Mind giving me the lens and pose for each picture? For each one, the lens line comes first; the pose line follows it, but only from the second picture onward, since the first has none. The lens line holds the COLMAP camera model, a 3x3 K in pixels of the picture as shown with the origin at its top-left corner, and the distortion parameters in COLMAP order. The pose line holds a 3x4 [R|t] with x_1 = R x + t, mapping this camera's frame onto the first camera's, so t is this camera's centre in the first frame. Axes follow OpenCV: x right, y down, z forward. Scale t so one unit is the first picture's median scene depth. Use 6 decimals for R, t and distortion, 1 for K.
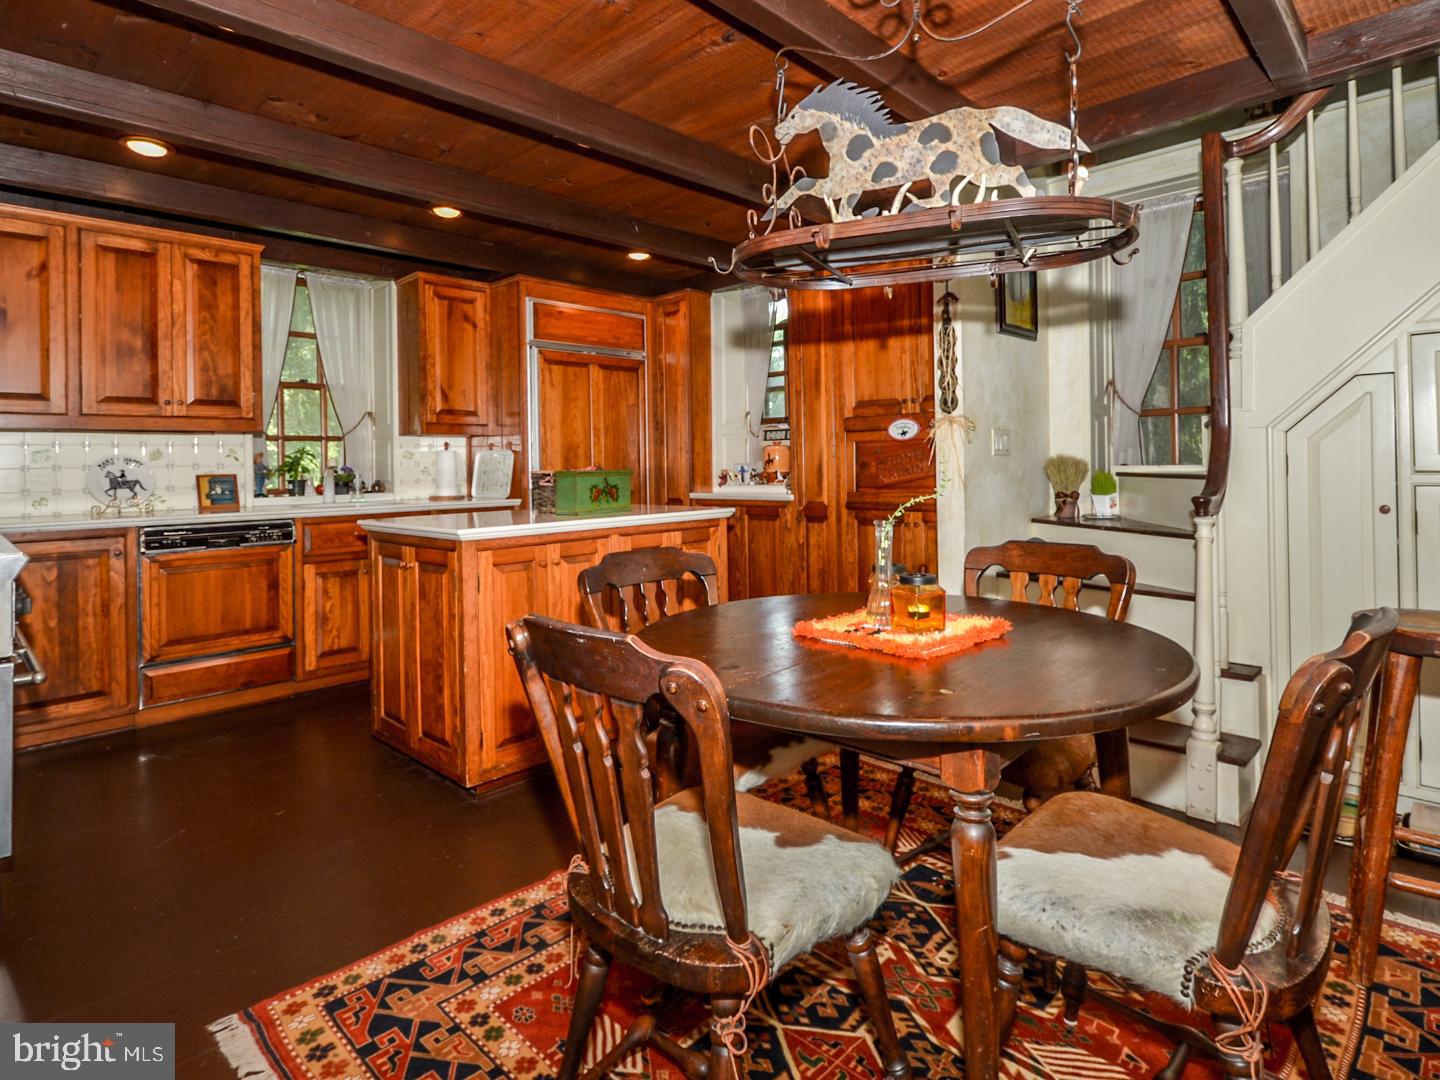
lens RADIAL K [[769.9, 0, 718.8], [0, 769.9, 461.6], [0, 0, 1]] dist [-0.002596, -0.000925]
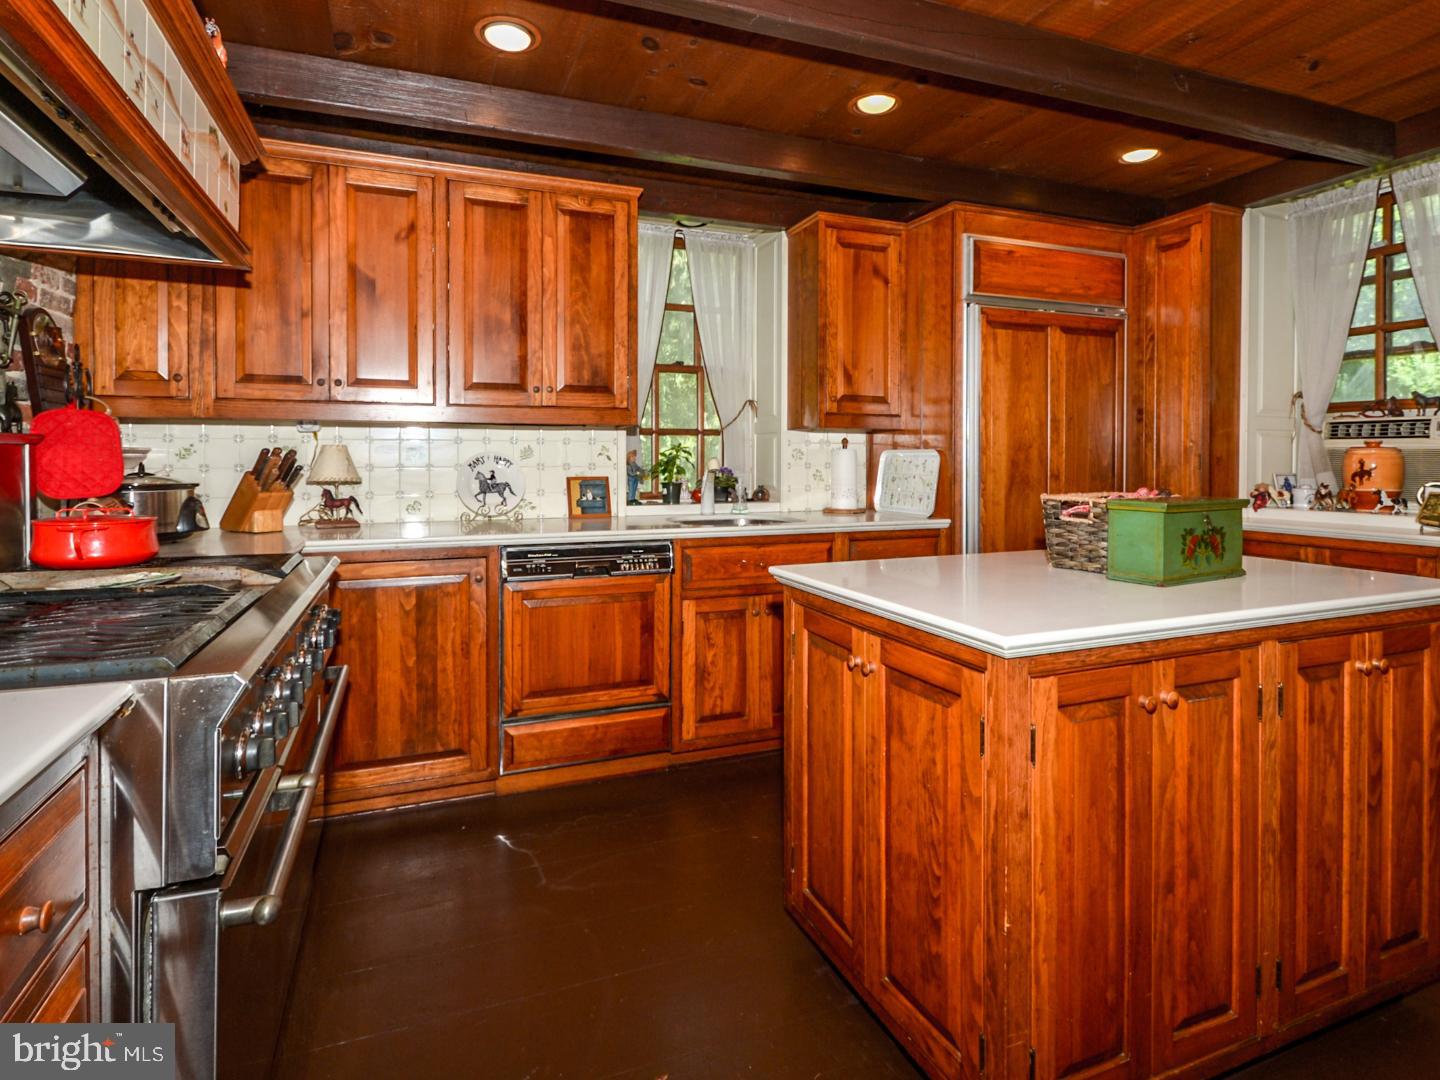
lens RADIAL K [[769.9, 0, 718.8], [0, 769.9, 461.6], [0, 0, 1]] dist [-0.002596, -0.000925]
pose [[0.912503, 0.020293, -0.408565, -0.194732], [-0.014942, 0.999756, 0.016284, -0.015625], [0.408796, -0.008755, 0.912584, 0.314981]]
